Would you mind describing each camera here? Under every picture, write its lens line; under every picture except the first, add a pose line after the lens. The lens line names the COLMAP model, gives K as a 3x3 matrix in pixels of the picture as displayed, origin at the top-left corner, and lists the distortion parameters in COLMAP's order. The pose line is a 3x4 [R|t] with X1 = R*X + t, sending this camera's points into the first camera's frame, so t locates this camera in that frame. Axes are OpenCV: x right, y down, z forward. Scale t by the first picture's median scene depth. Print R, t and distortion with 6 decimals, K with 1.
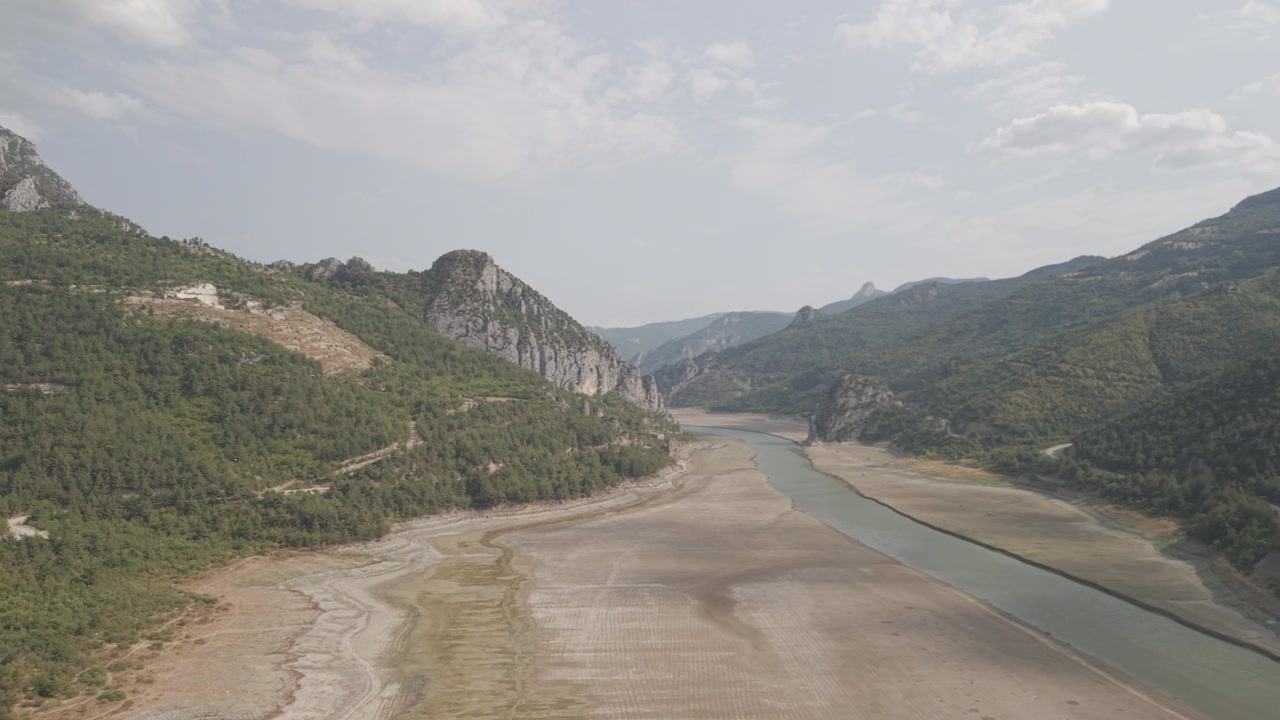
lens RADIAL K [[523.6, 0, 642.6], [0, 523.6, 362.8], [0, 0, 1]] dist [0.001336, 0.000388]
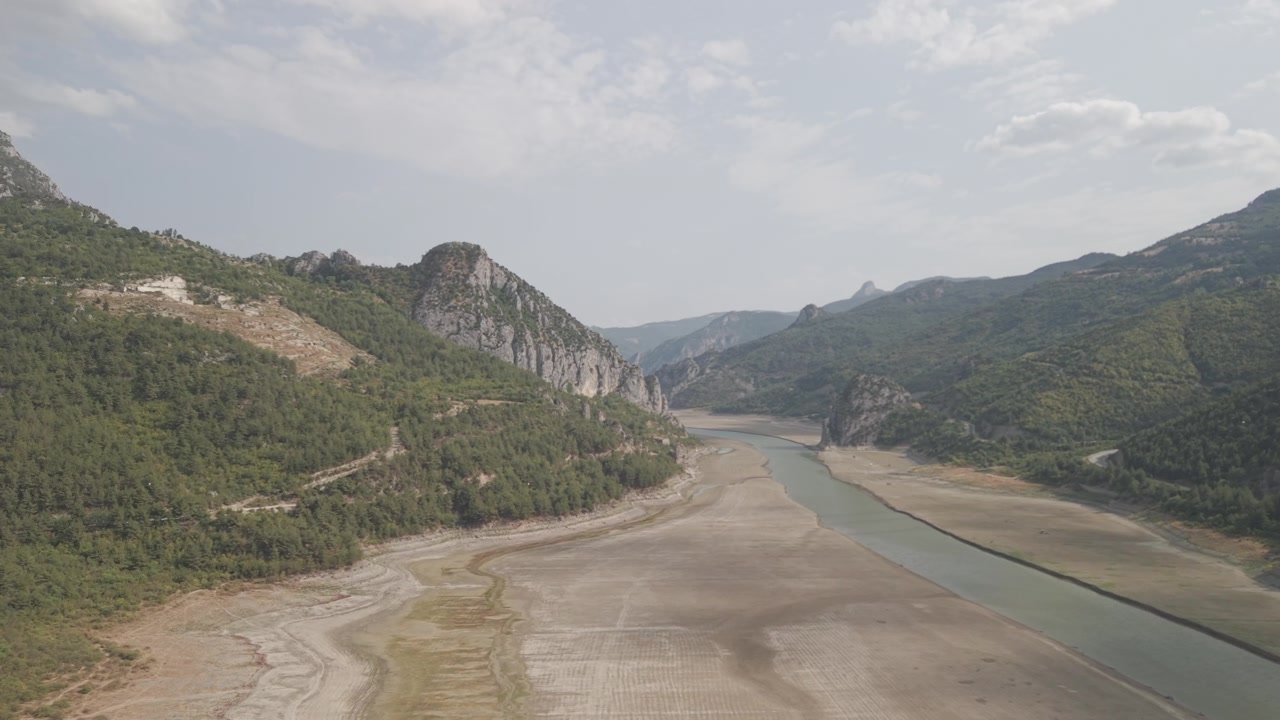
lens RADIAL K [[512.8, 0, 636.5], [0, 512.8, 387.4], [0, 0, 1]] dist [-0.003071, -0.000551]
pose [[0.999993, -0.000356, -0.003784, -0.016535], [0.000534, 0.998882, 0.047265, 0.001714], [0.003763, -0.047267, 0.998875, 0.102193]]
